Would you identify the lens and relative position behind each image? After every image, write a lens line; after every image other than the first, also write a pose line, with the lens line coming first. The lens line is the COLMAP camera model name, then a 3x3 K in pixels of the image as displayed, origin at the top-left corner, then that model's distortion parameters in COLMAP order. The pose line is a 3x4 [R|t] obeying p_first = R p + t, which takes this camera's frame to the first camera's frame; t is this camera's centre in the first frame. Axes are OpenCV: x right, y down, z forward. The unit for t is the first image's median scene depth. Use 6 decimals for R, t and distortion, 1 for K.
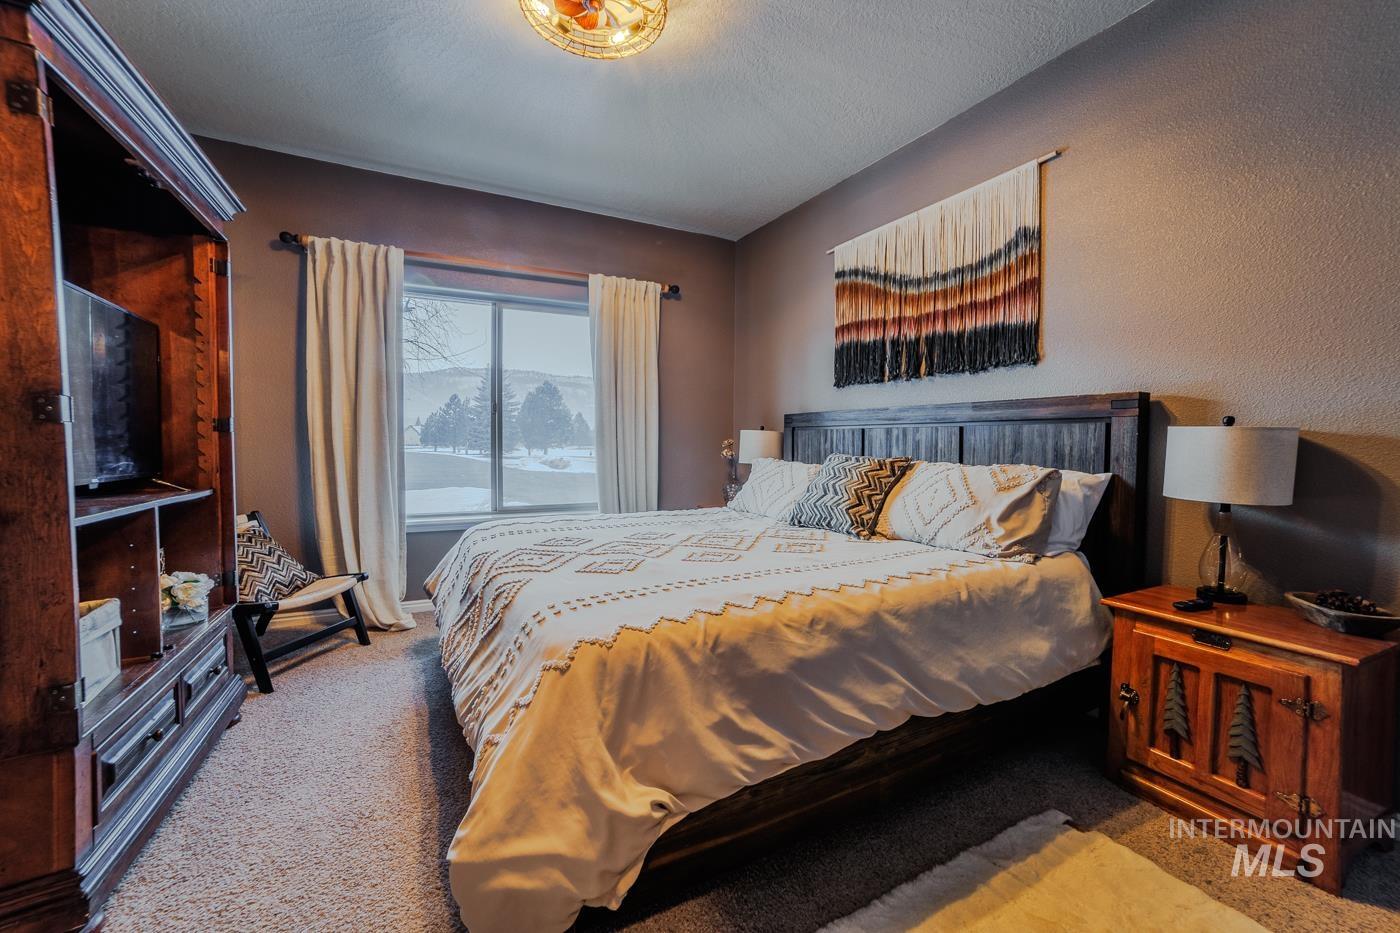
lens RADIAL K [[555.7, 0, 699.7], [0, 555.7, 464.4], [0, 0, 1]] dist [-0.073988, 0.030002]
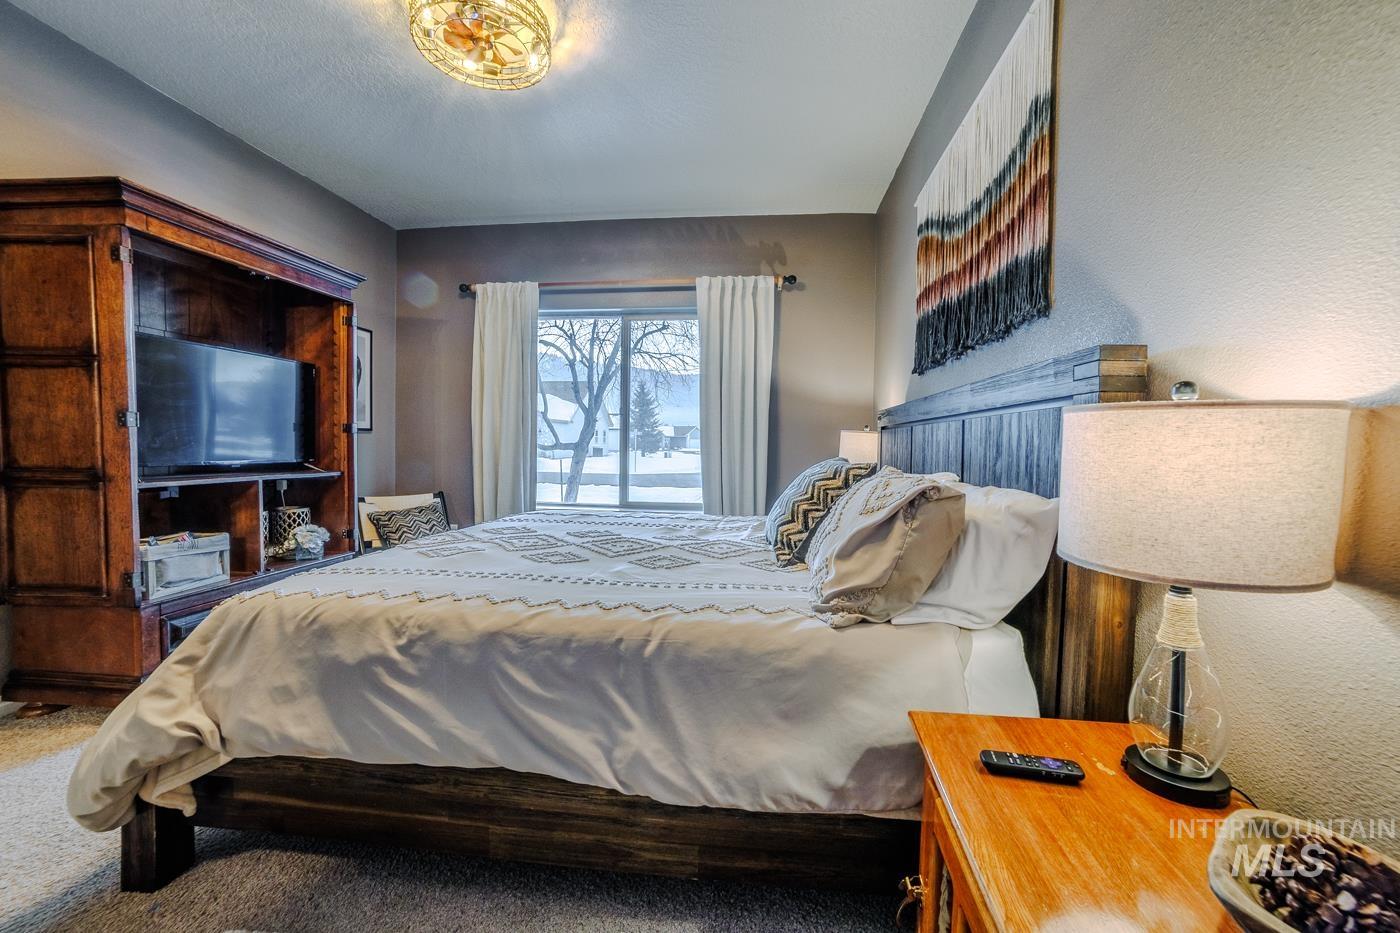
lens RADIAL K [[555.7, 0, 699.7], [0, 555.7, 464.4], [0, 0, 1]] dist [-0.073988, 0.030002]
pose [[0.823891, 0.026390, -0.566134, 0.589842], [-0.030077, 0.999544, 0.002823, -0.006305], [0.565950, 0.014702, 0.824308, 0.255143]]
